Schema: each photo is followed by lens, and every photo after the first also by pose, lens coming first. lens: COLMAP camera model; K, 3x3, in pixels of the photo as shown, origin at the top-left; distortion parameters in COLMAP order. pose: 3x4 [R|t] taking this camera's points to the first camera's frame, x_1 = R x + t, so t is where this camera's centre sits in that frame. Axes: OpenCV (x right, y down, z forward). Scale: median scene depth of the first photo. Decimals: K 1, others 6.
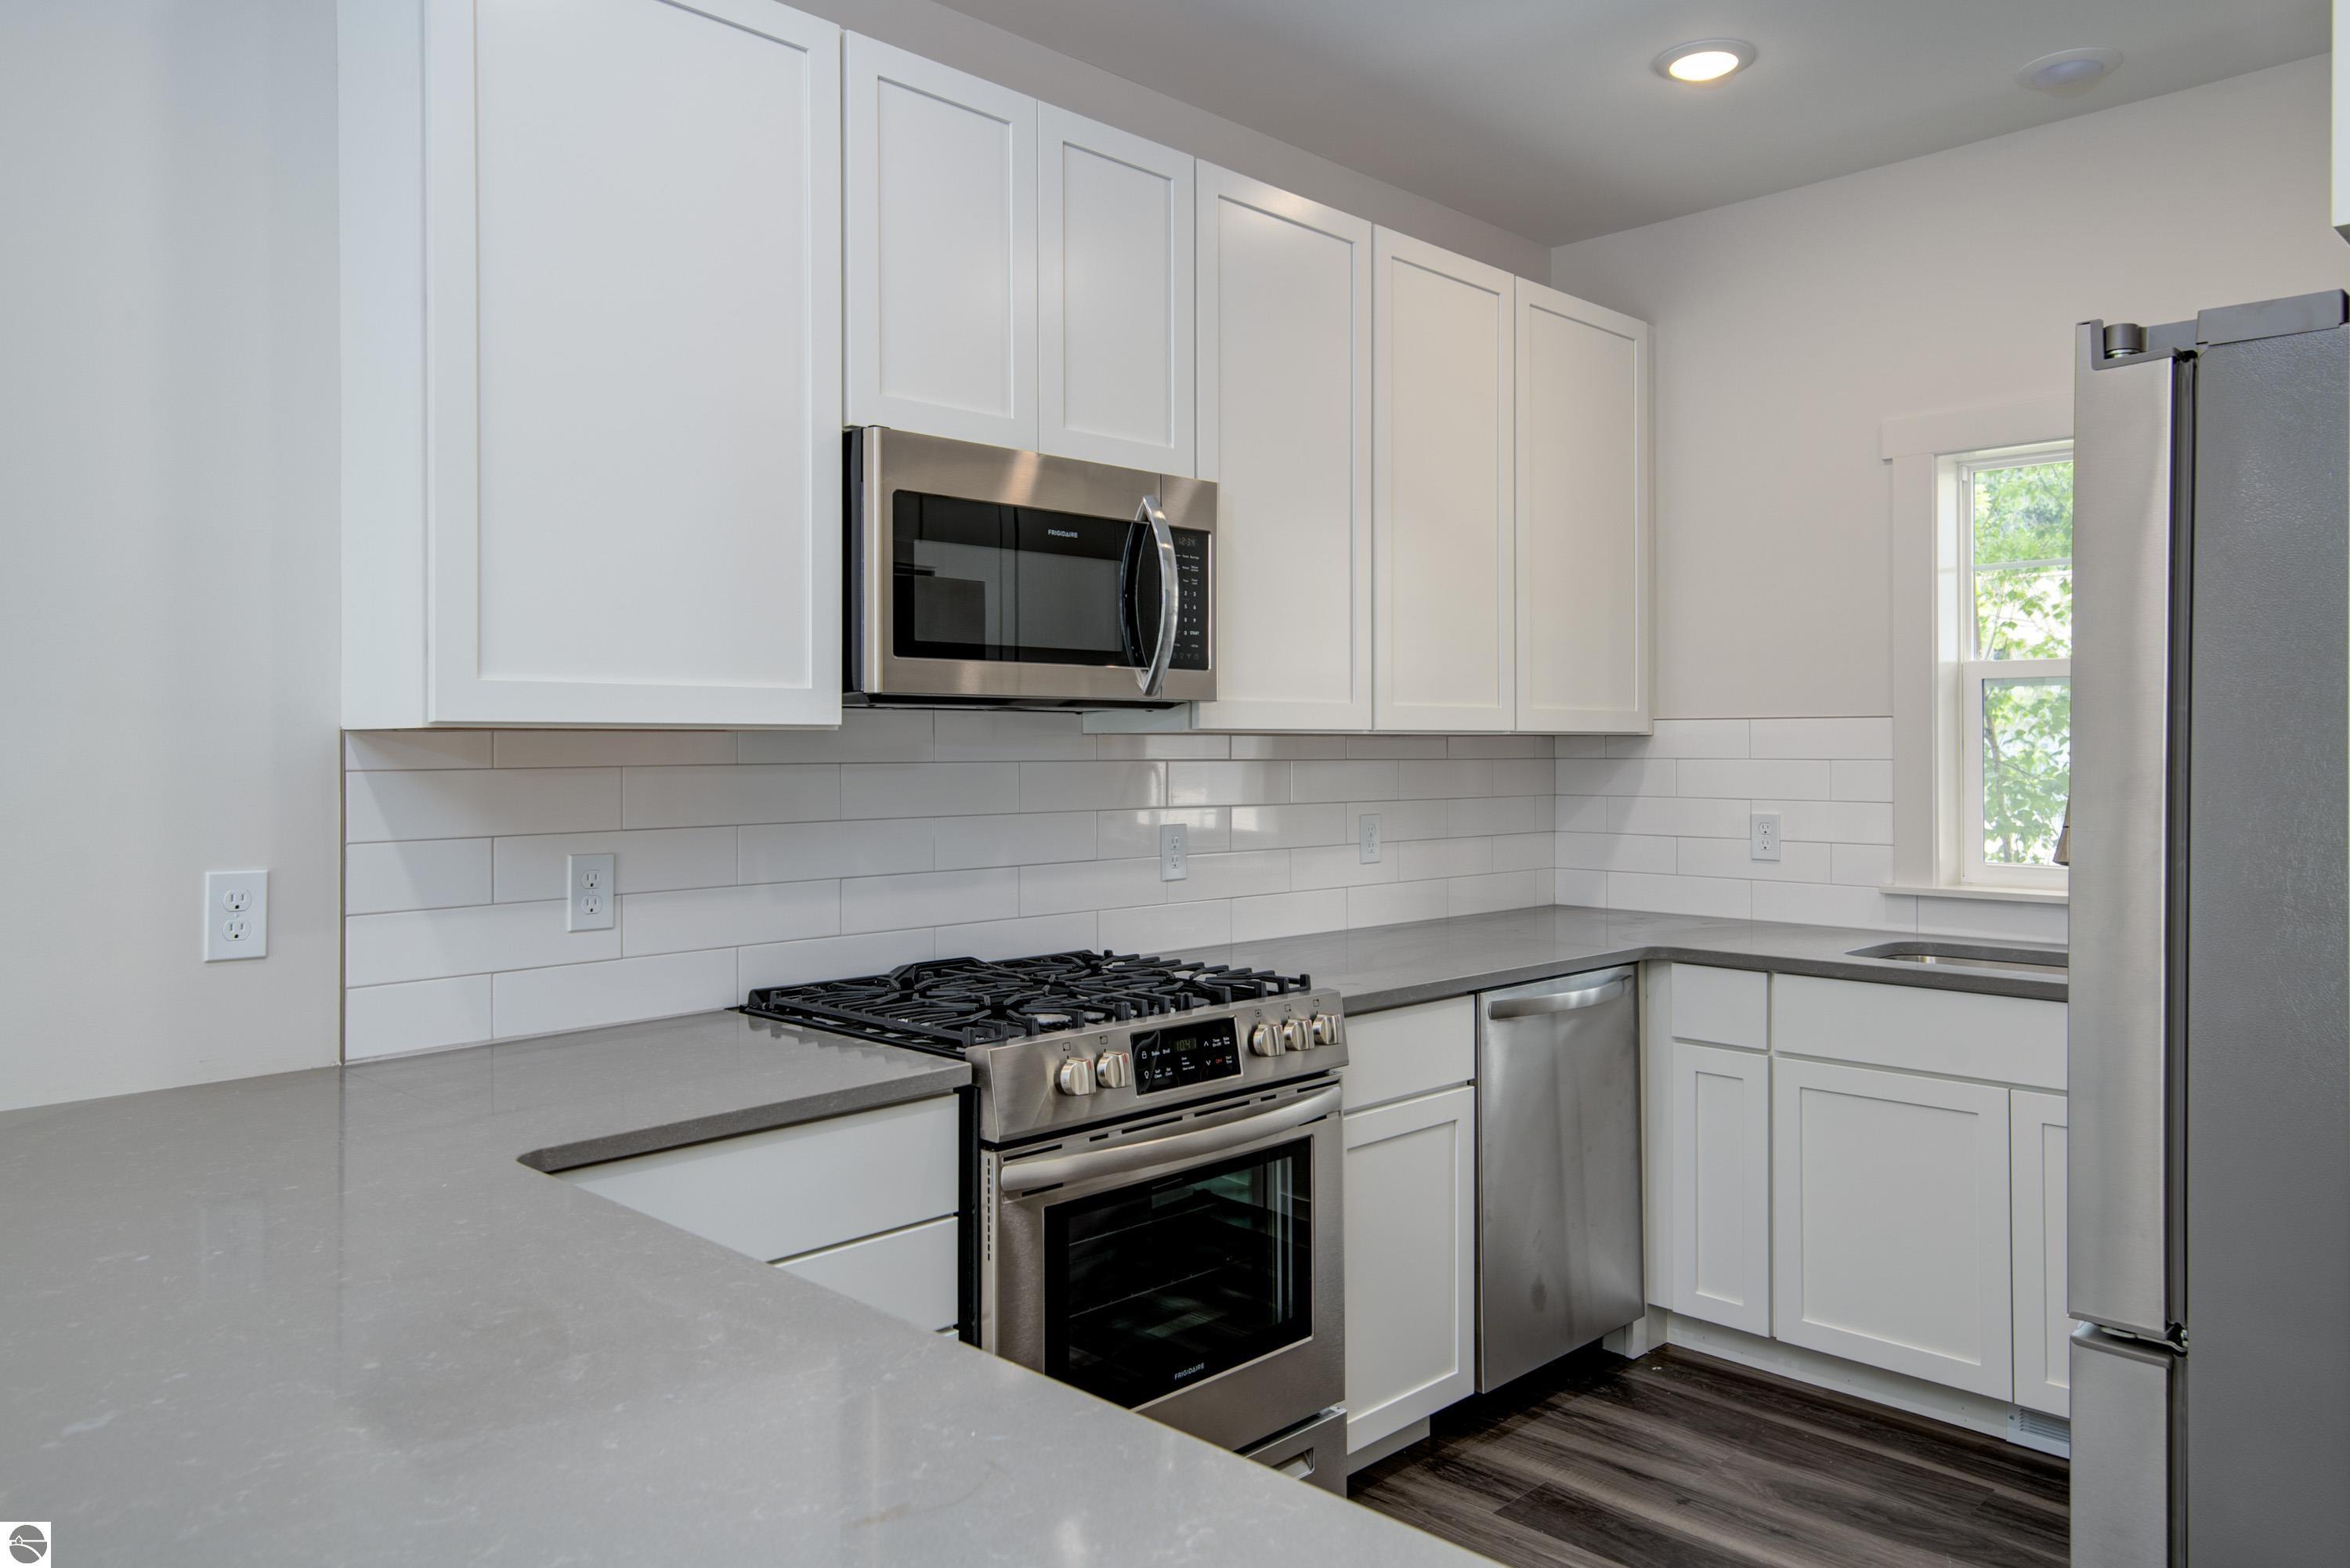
lens RADIAL K [[1622.3, 0, 1175.0], [0, 1622.3, 784.0], [0, 0, 1]] dist [-0.043291, -0.002545]
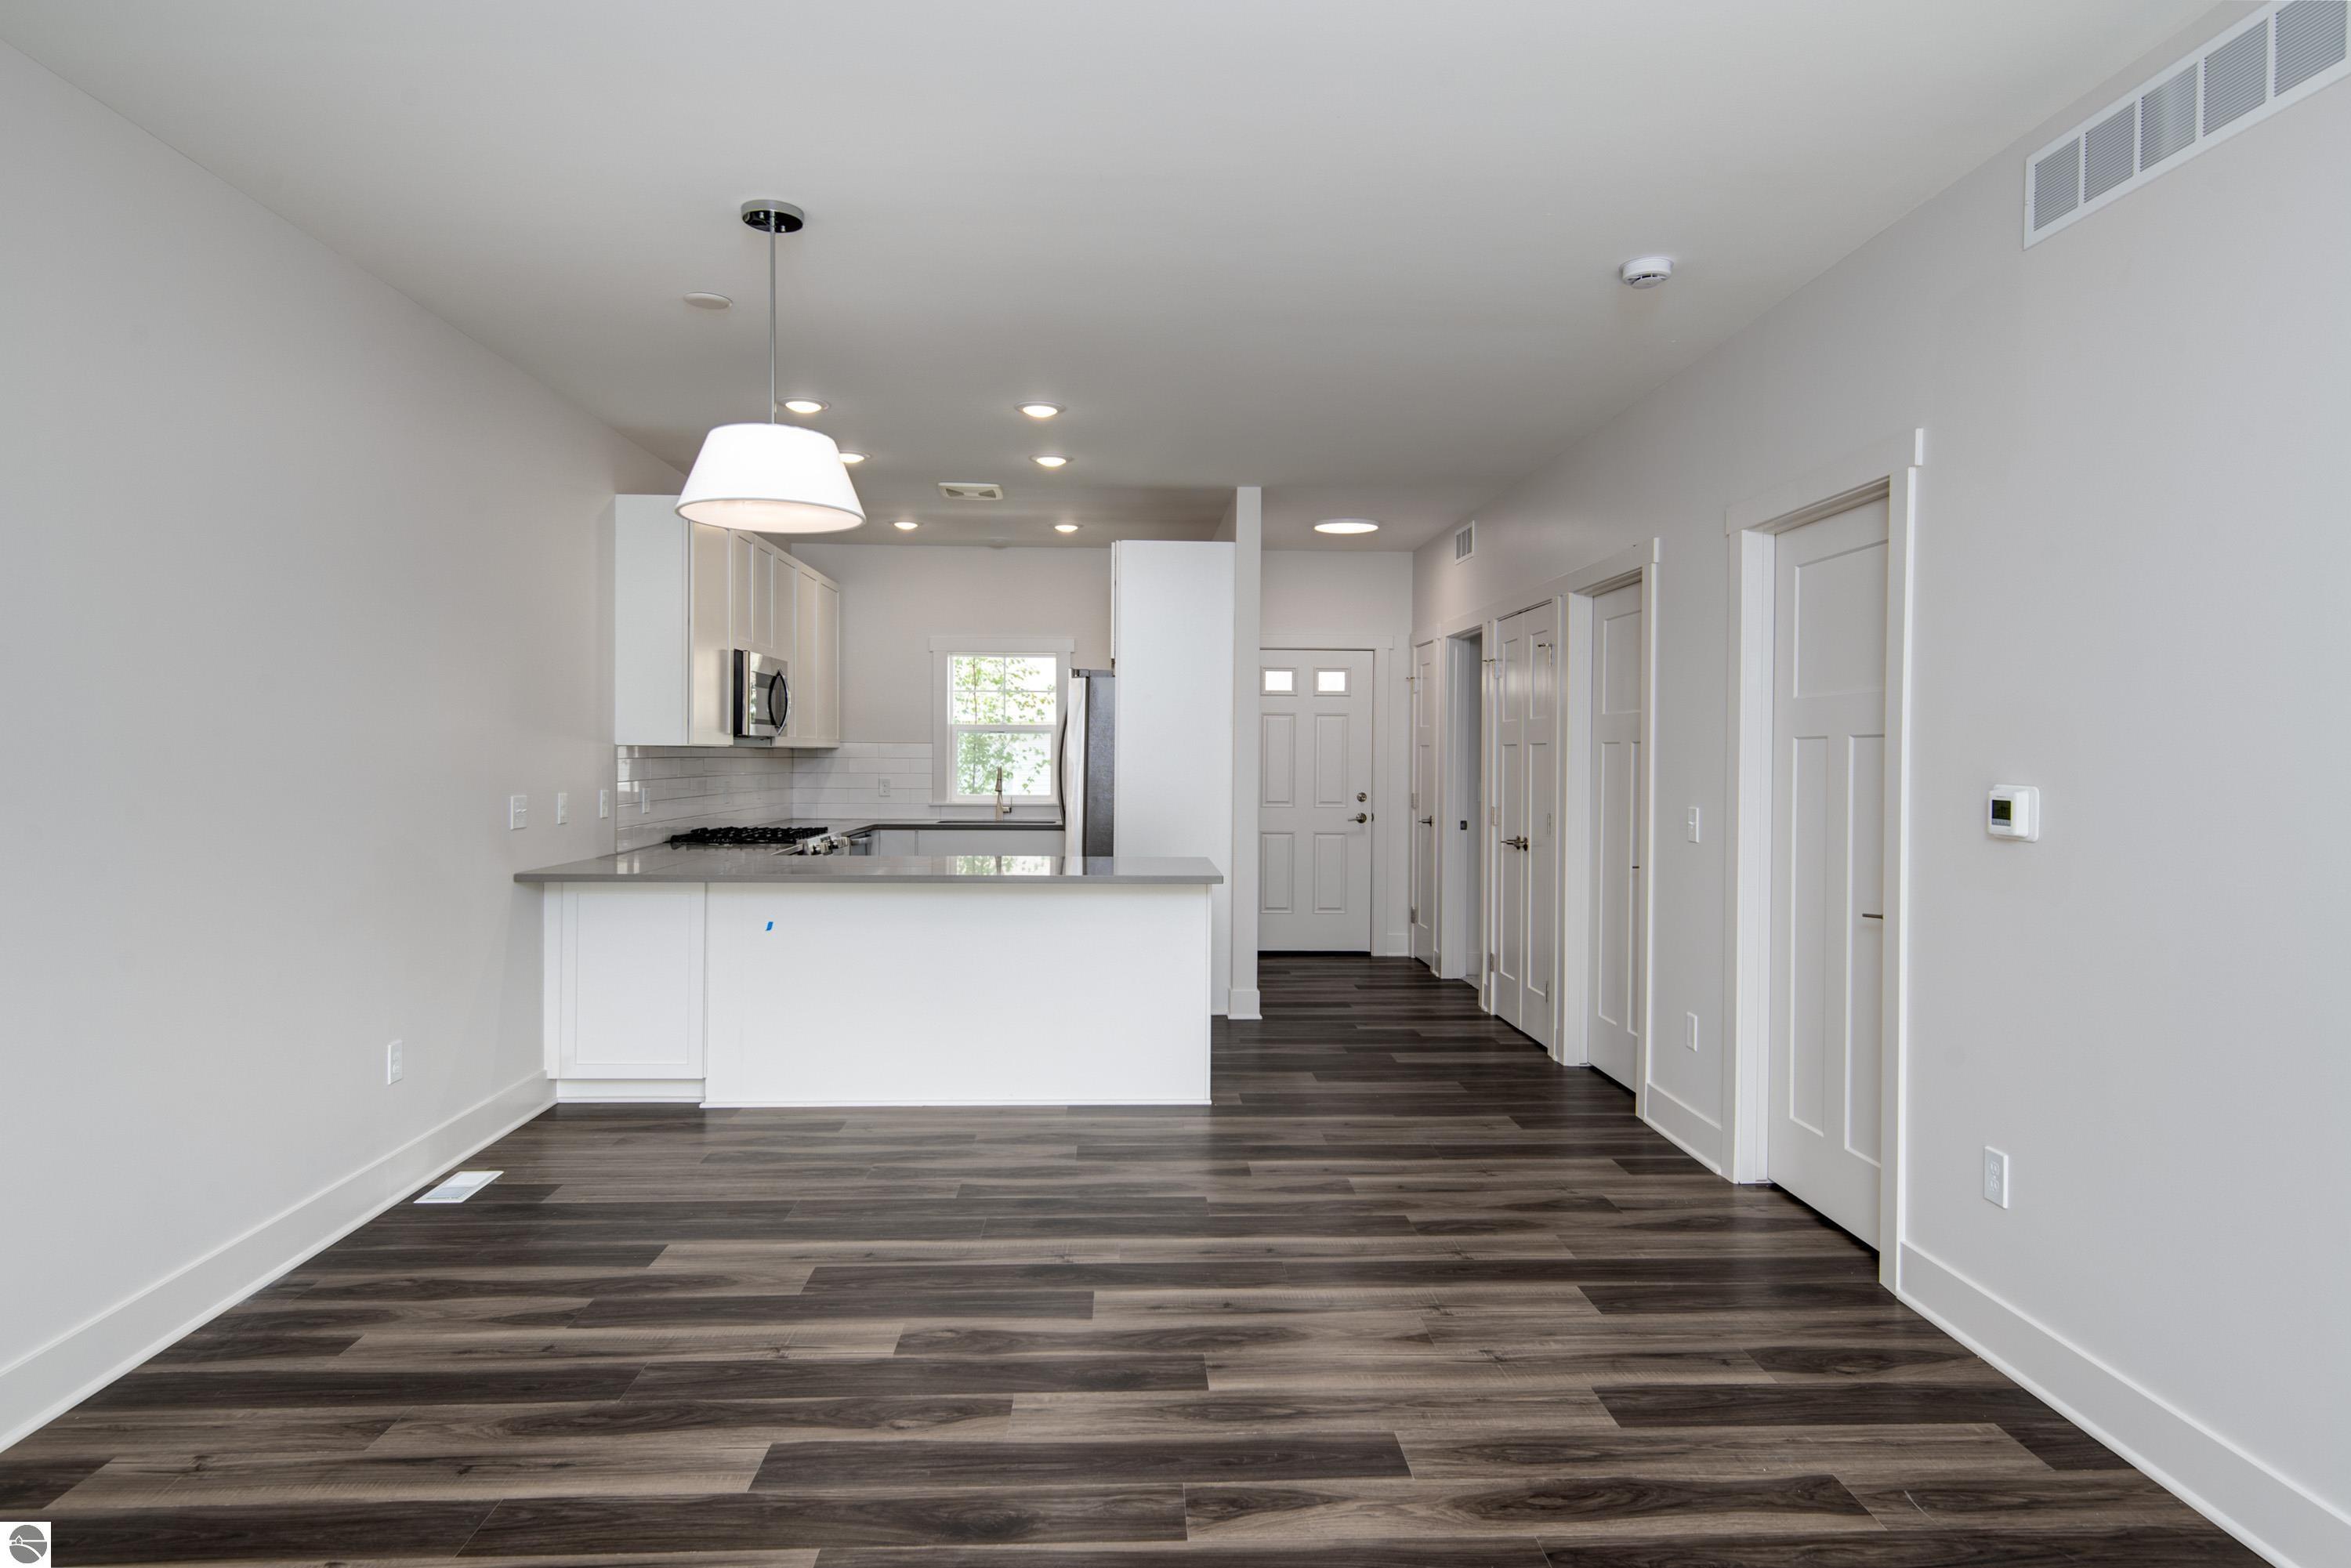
lens RADIAL K [[1552.9, 0, 1175.5], [0, 1552.9, 784.0], [0, 0, 1]] dist [0.039304, 0.001025]
pose [[0.680034, -0.013515, 0.733056, -1.389786], [0.020949, 0.999780, -0.001001, 0.045965], [-0.732881, 0.016037, 0.680168, -1.280614]]
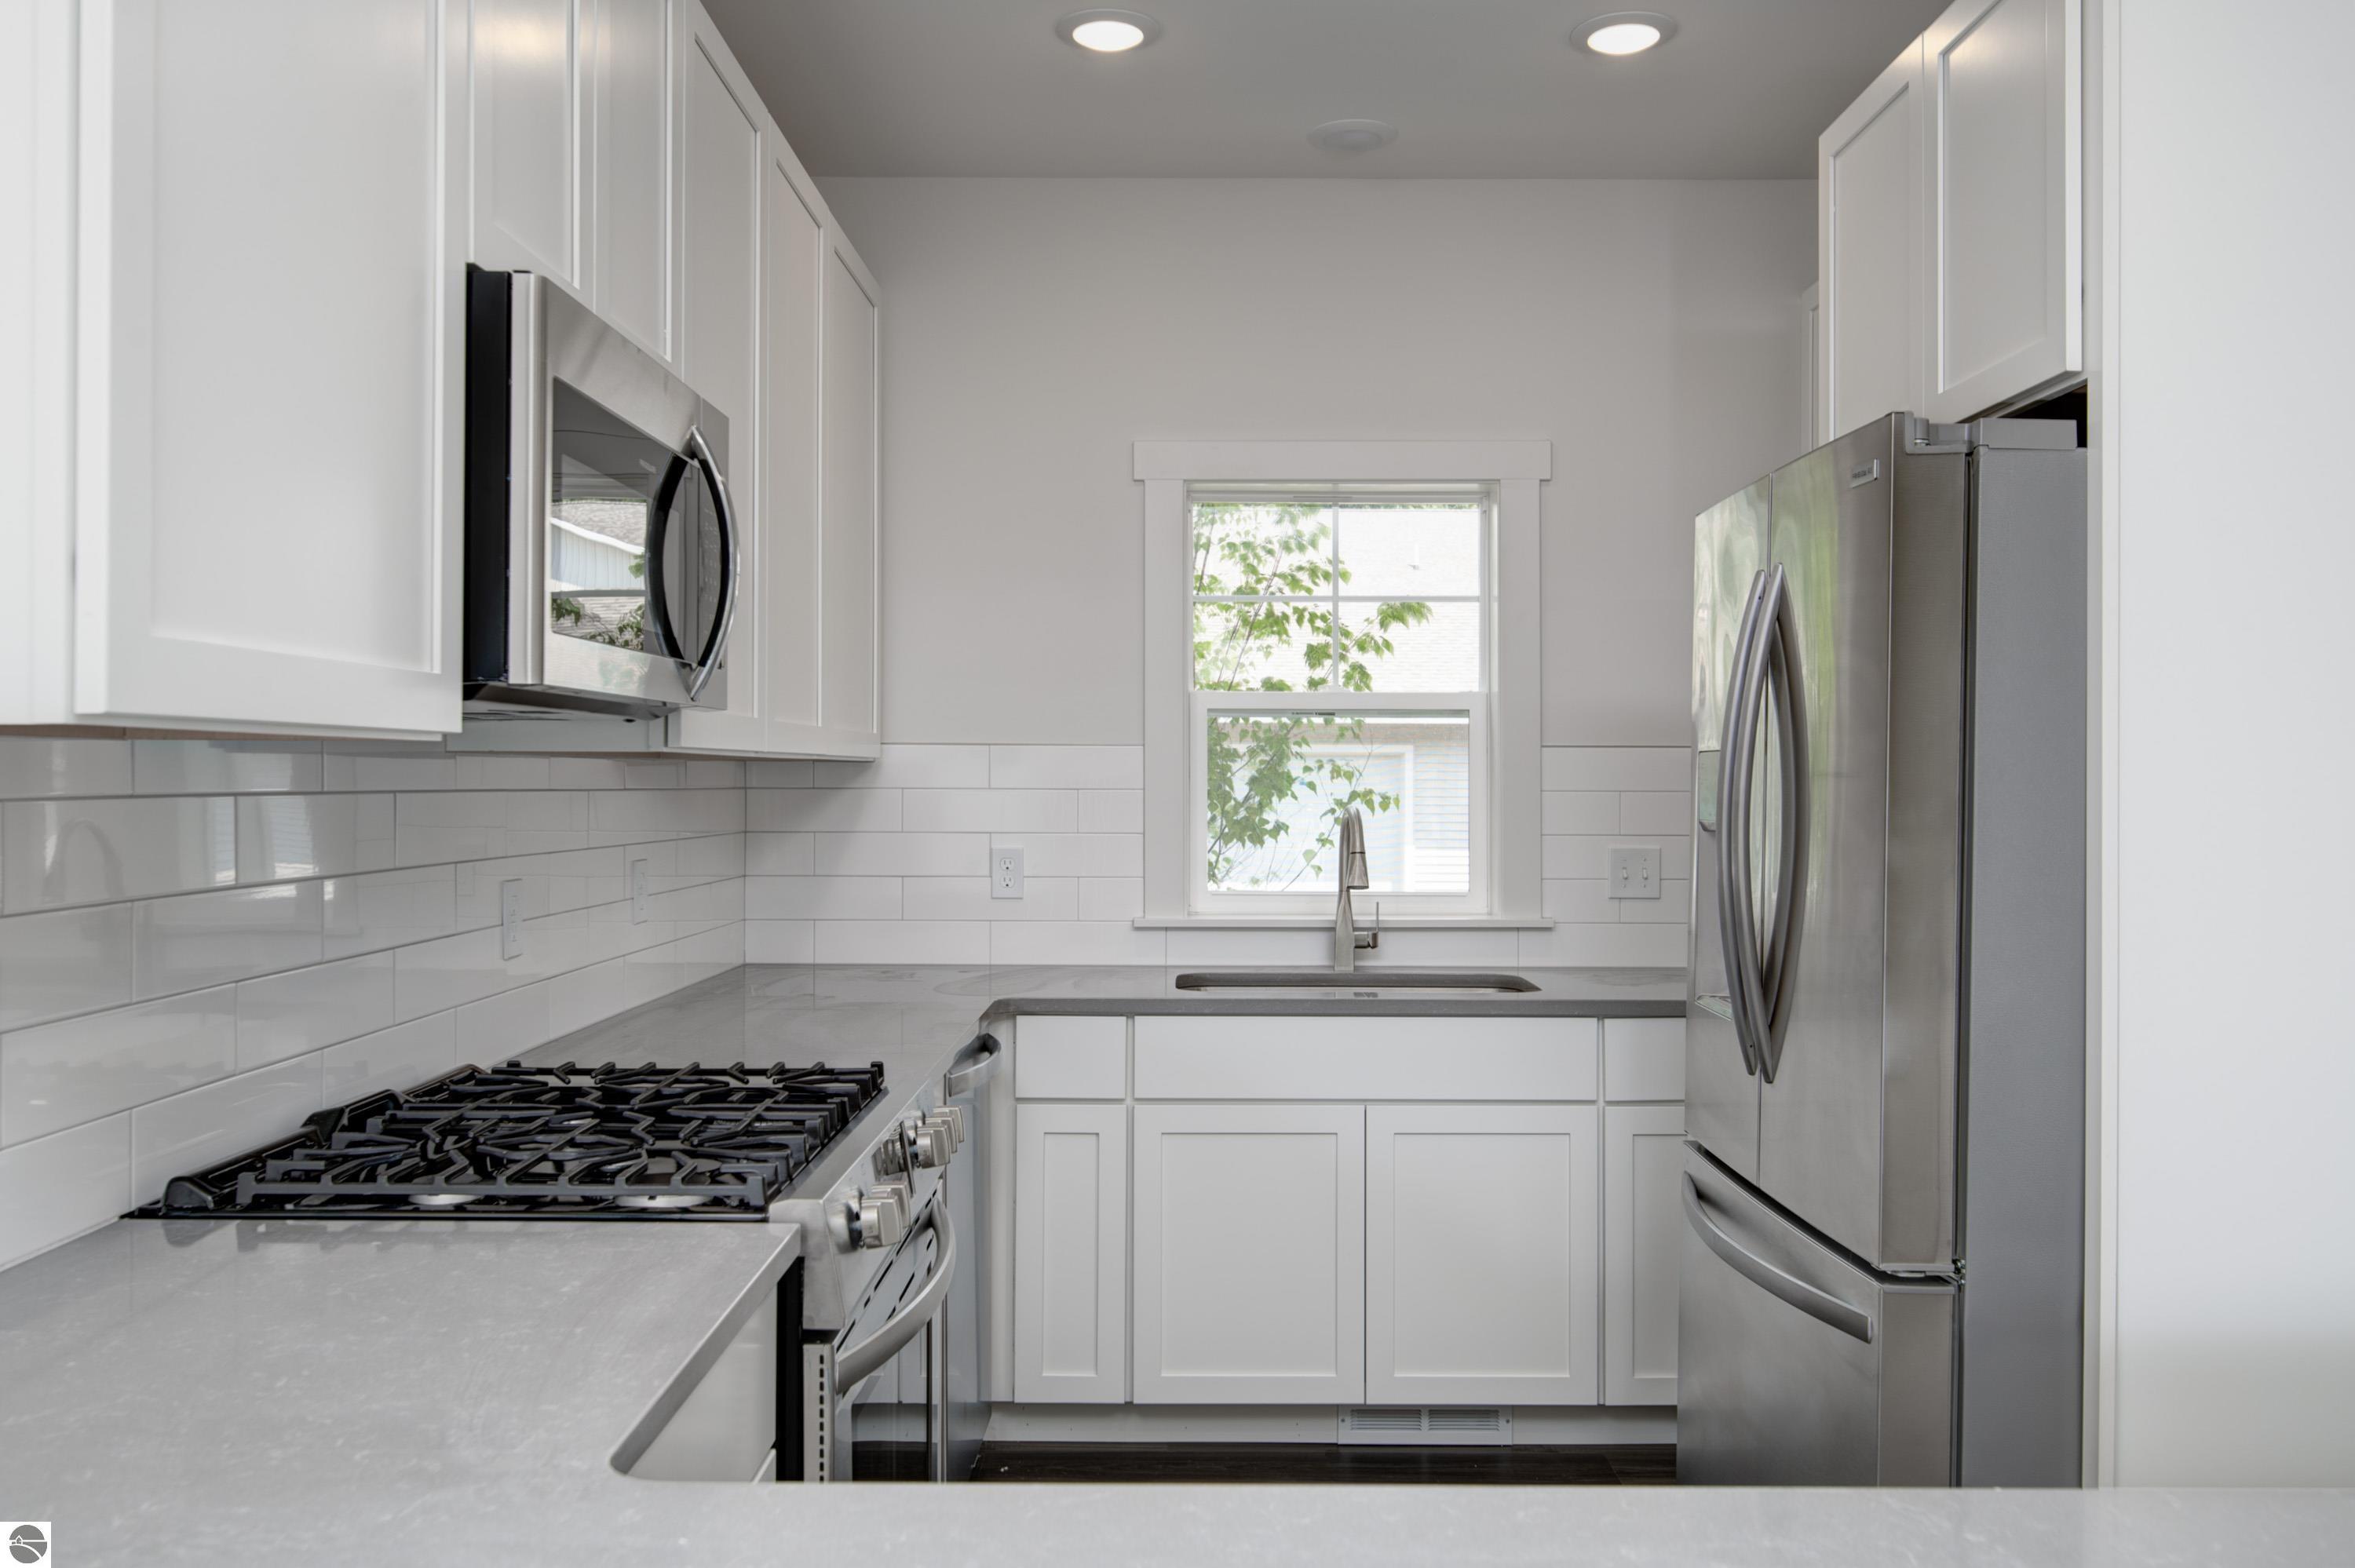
lens RADIAL K [[1883.8, 0, 1177.5], [0, 1883.8, 784.0], [0, 0, 1]] dist [-0.103471, 0.005257]
pose [[0.690261, -0.000355, 0.723560, -0.402887], [0.014904, 0.999795, -0.013728, -0.001982], [-0.723406, 0.020260, 0.690125, 0.222085]]
